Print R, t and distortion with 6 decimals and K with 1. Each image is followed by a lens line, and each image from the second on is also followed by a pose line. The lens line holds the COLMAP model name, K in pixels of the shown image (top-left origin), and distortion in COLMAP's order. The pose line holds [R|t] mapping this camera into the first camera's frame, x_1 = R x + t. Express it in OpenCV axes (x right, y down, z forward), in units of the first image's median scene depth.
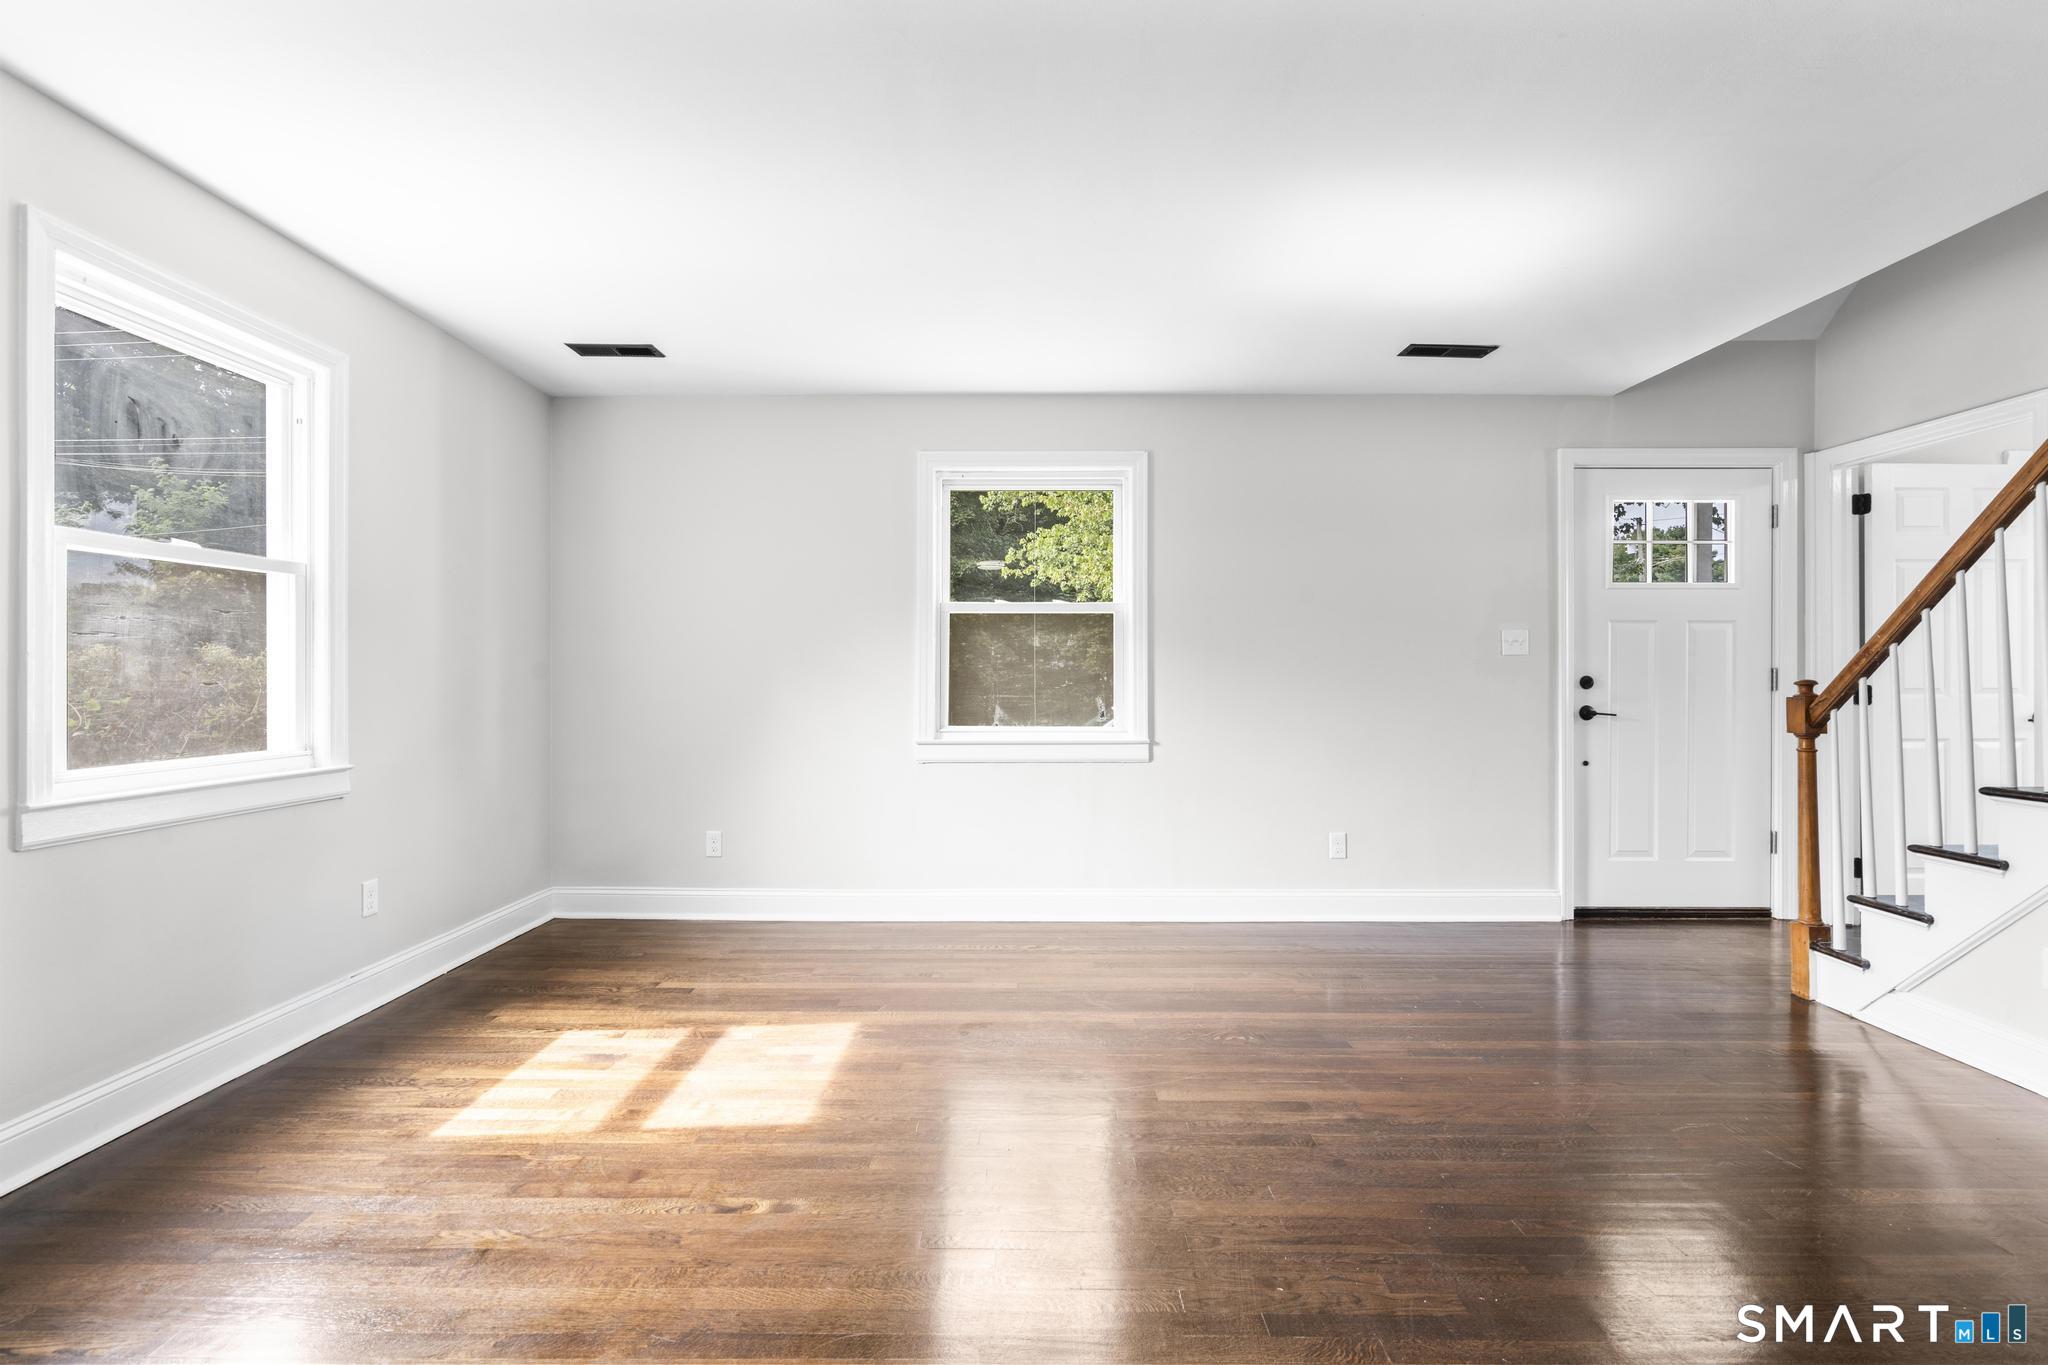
lens RADIAL K [[919.3, 0, 1021.9], [0, 919.3, 676.0], [0, 0, 1]] dist [-0.008547, 0.003466]
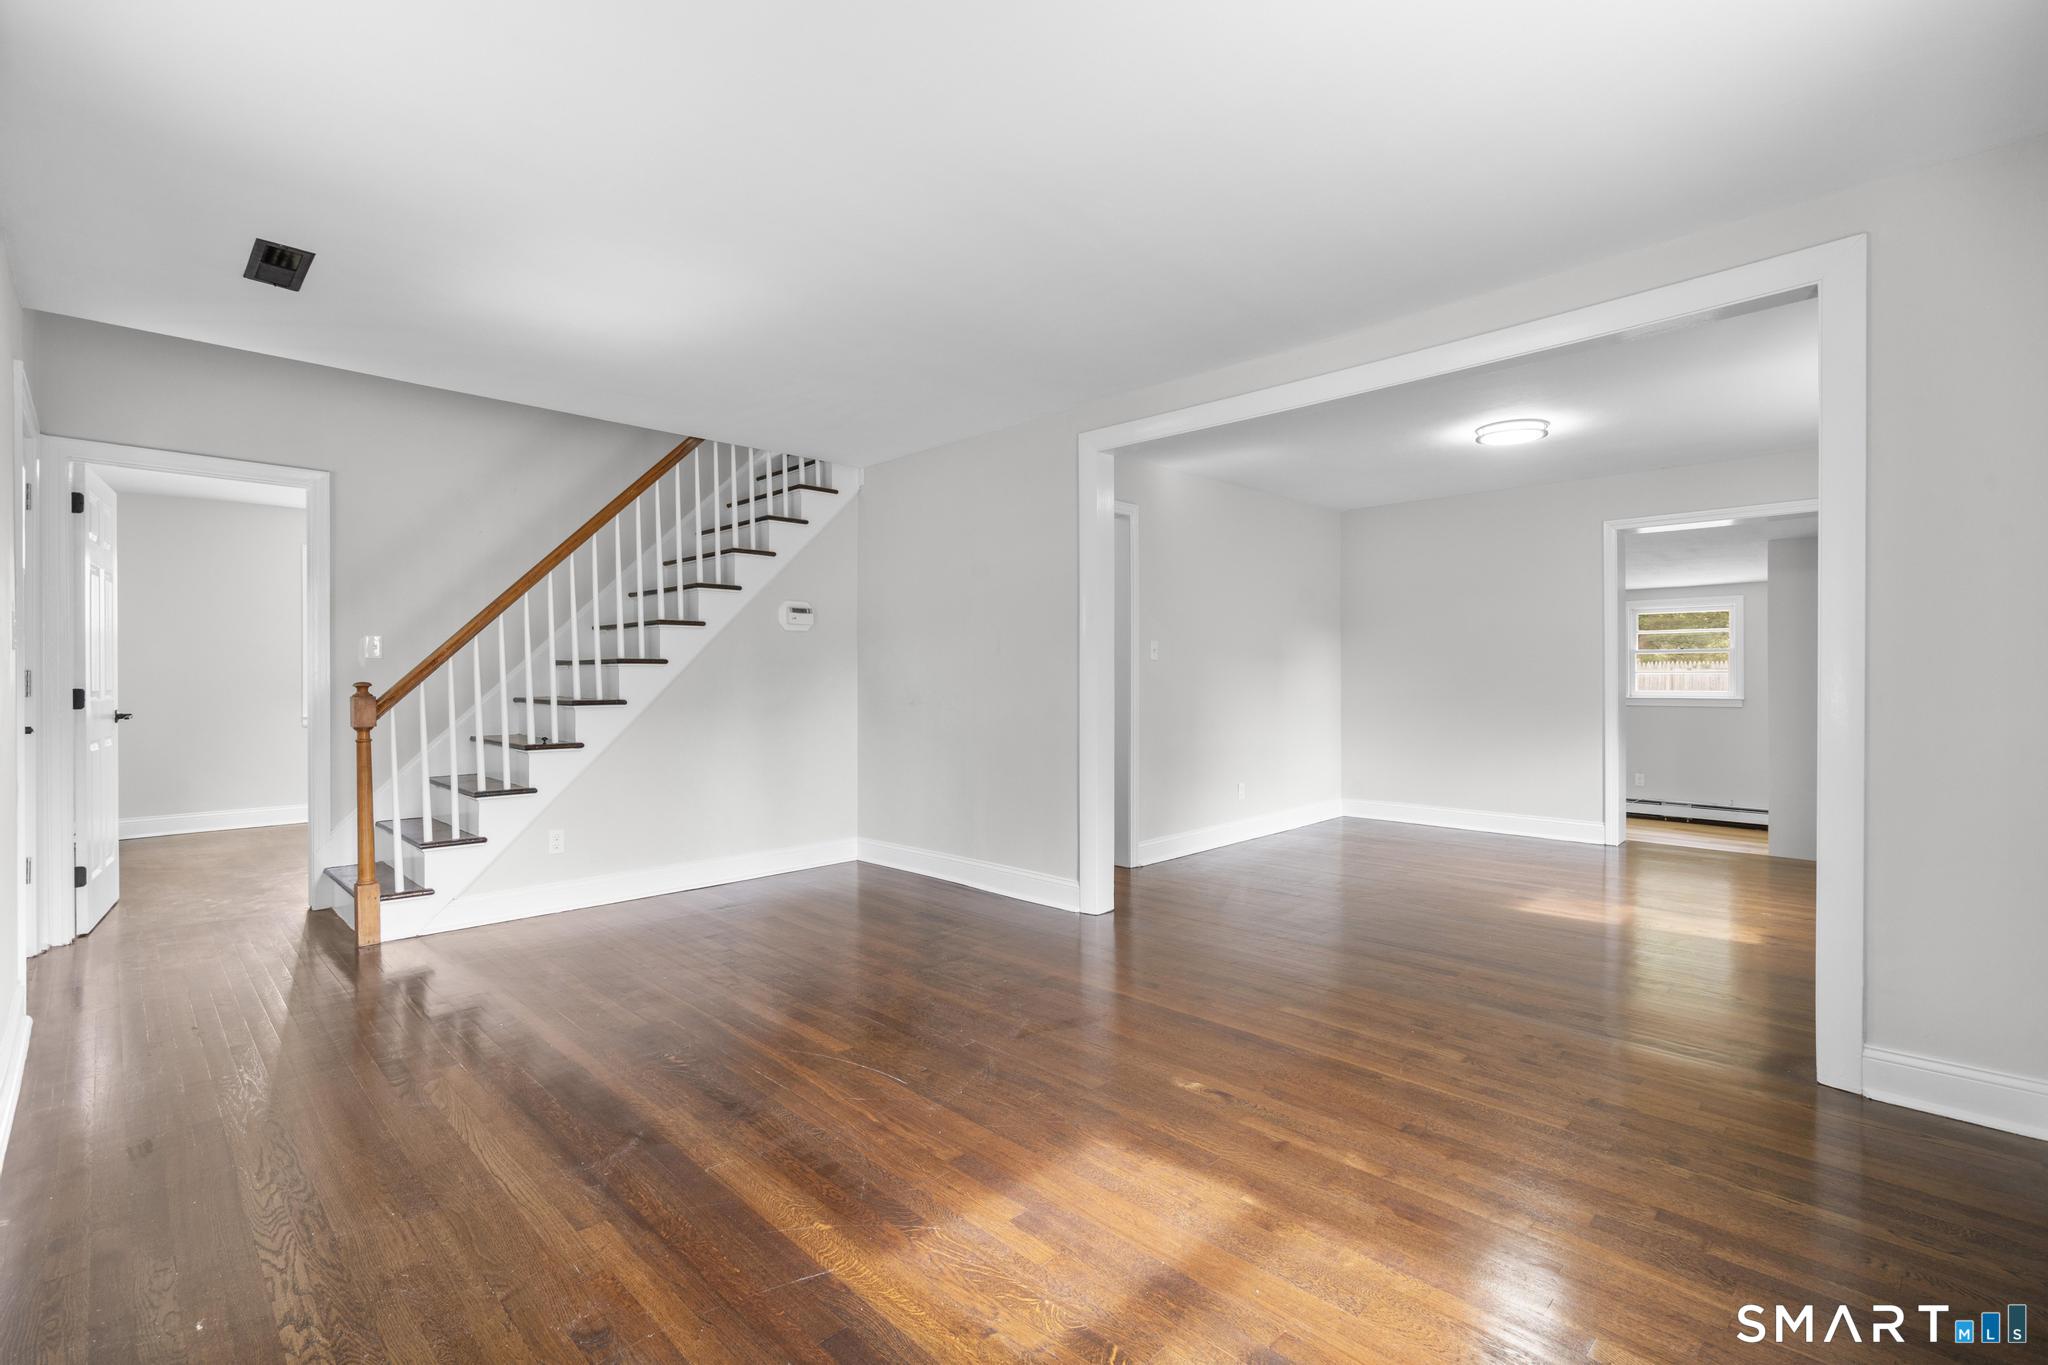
lens RADIAL K [[930.6, 0, 1012.6], [0, 930.6, 667.2], [0, 0, 1]] dist [-0.000690, 0.000084]
pose [[-0.706492, 0.006406, 0.707692, -0.575780], [0.001370, 0.999970, -0.007684, -0.004332], [-0.707720, -0.004459, -0.706479, 1.179336]]
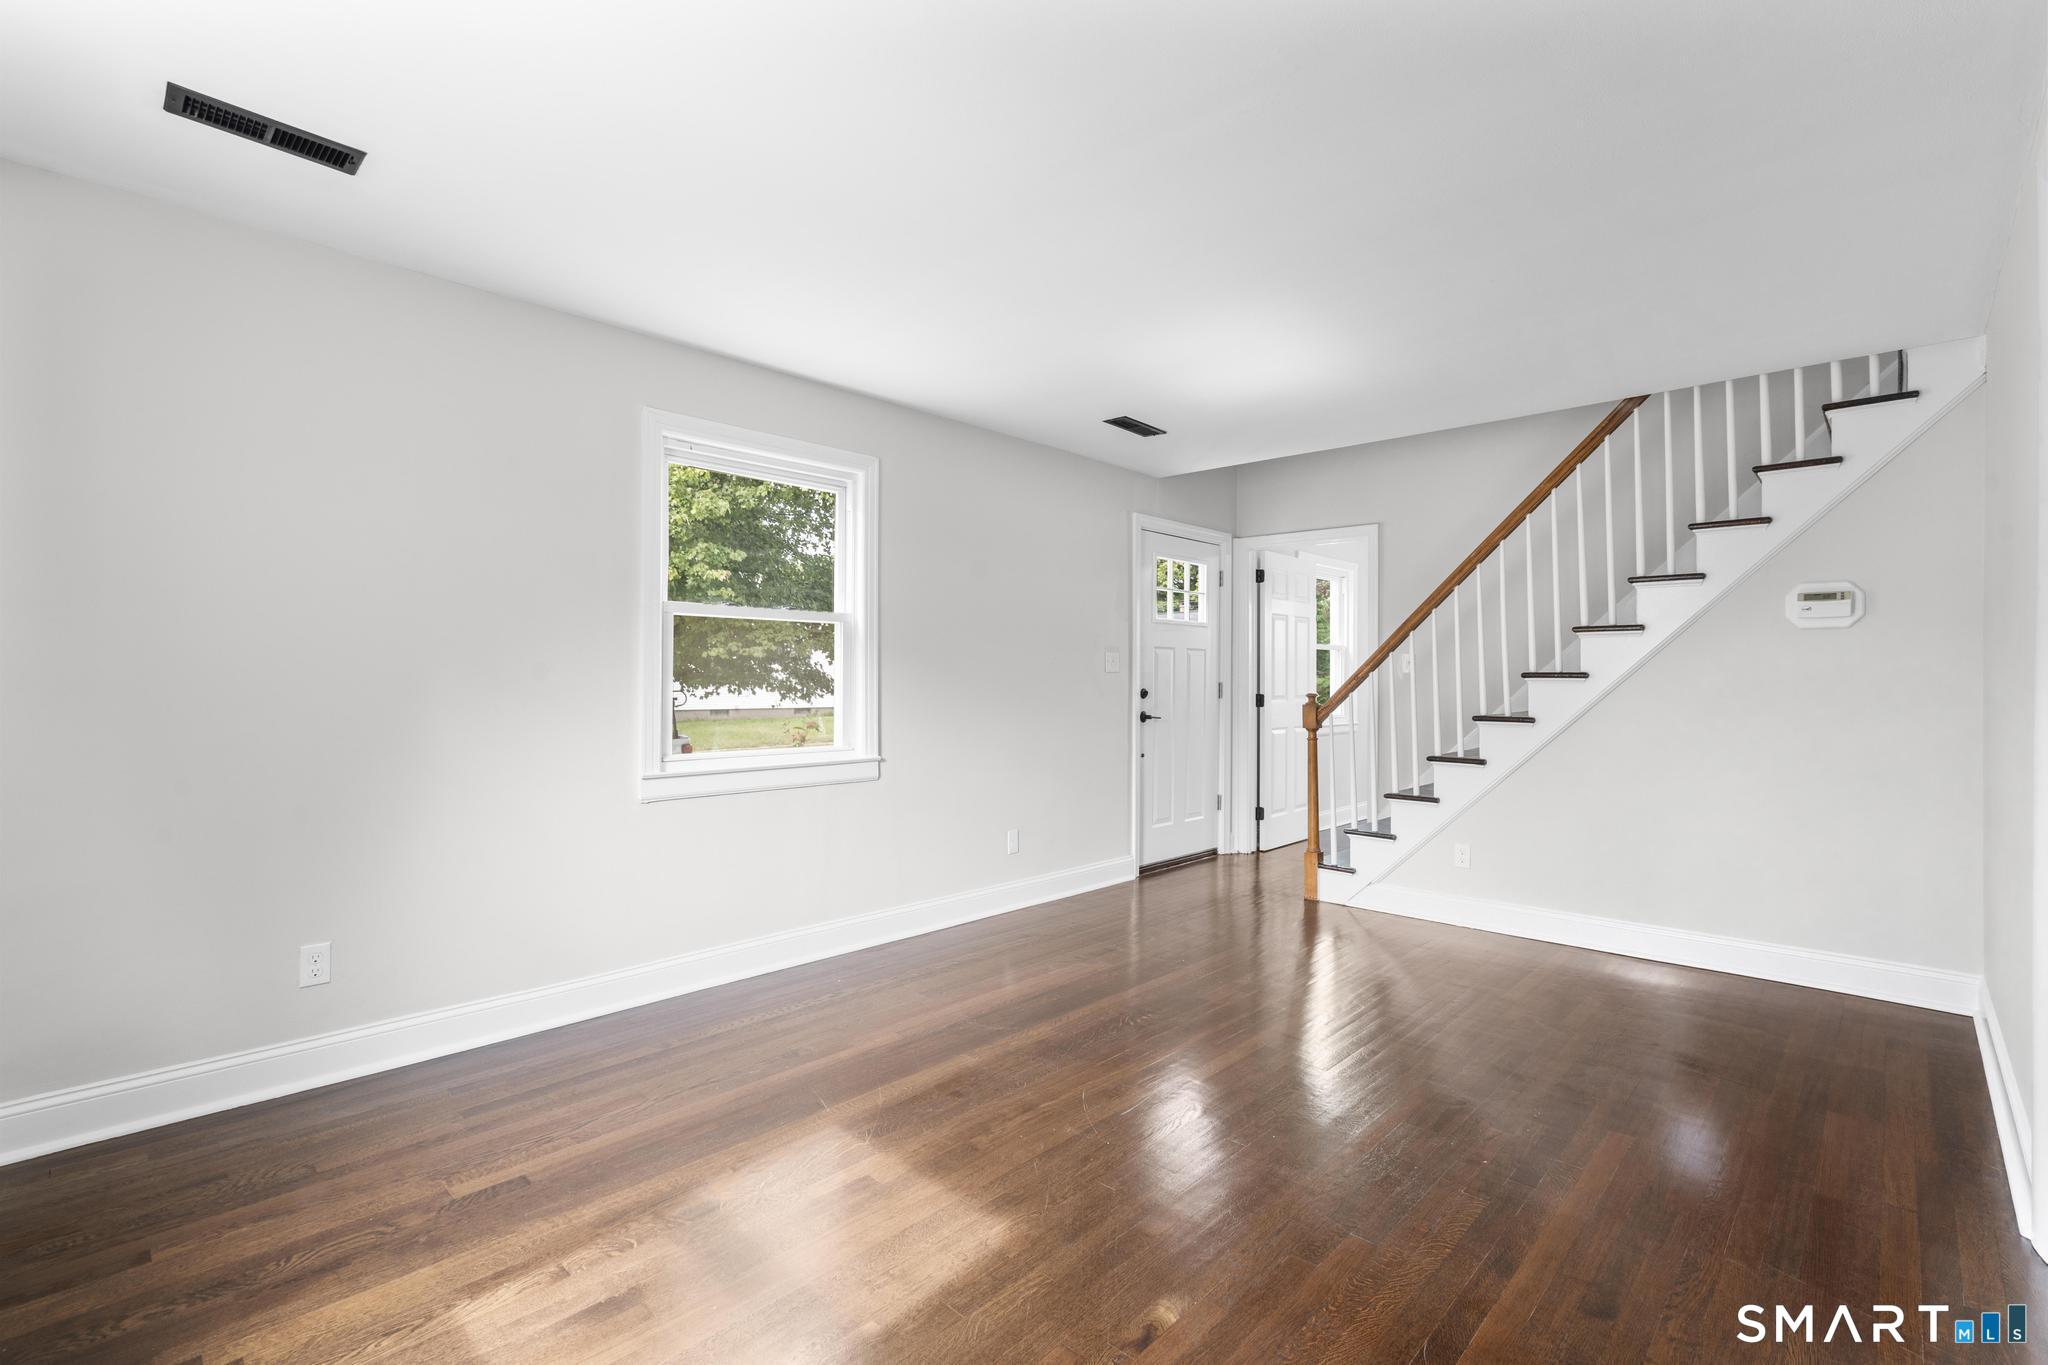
lens RADIAL K [[919.3, 0, 1021.9], [0, 919.3, 676.0], [0, 0, 1]] dist [-0.008547, 0.003466]
pose [[0.686188, 0.005655, 0.727402, -0.562648], [-0.005252, 0.999982, -0.002819, -0.016456], [-0.727405, -0.001886, 0.686206, 0.277259]]
